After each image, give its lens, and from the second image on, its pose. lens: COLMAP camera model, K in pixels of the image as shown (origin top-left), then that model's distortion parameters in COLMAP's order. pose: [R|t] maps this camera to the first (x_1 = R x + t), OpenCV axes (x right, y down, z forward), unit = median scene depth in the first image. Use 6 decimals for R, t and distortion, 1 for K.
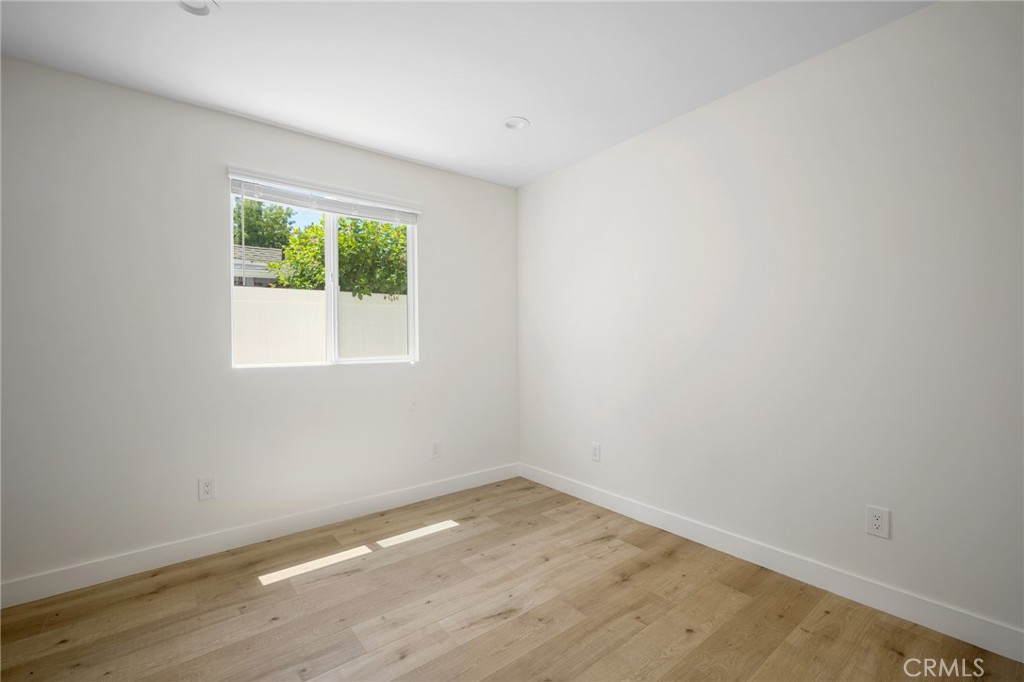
lens RADIAL K [[444.2, 0, 512.0], [0, 444.2, 341.0], [0, 0, 1]] dist [0.001606, 0.000118]
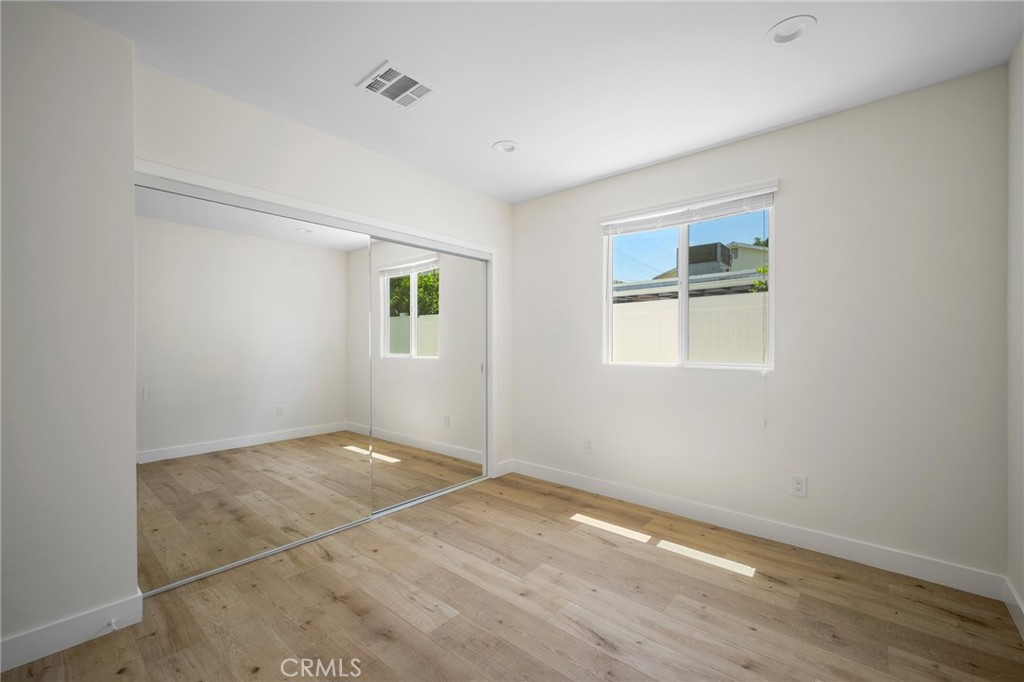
lens RADIAL K [[419.2, 0, 511.3], [0, 419.2, 345.4], [0, 0, 1]] dist [-0.000271, -0.000207]
pose [[0.189085, 0.012214, -0.981885, 0.585751], [-0.008128, 0.999908, 0.010873, -0.007236], [0.981927, 0.005924, 0.189167, 0.474879]]
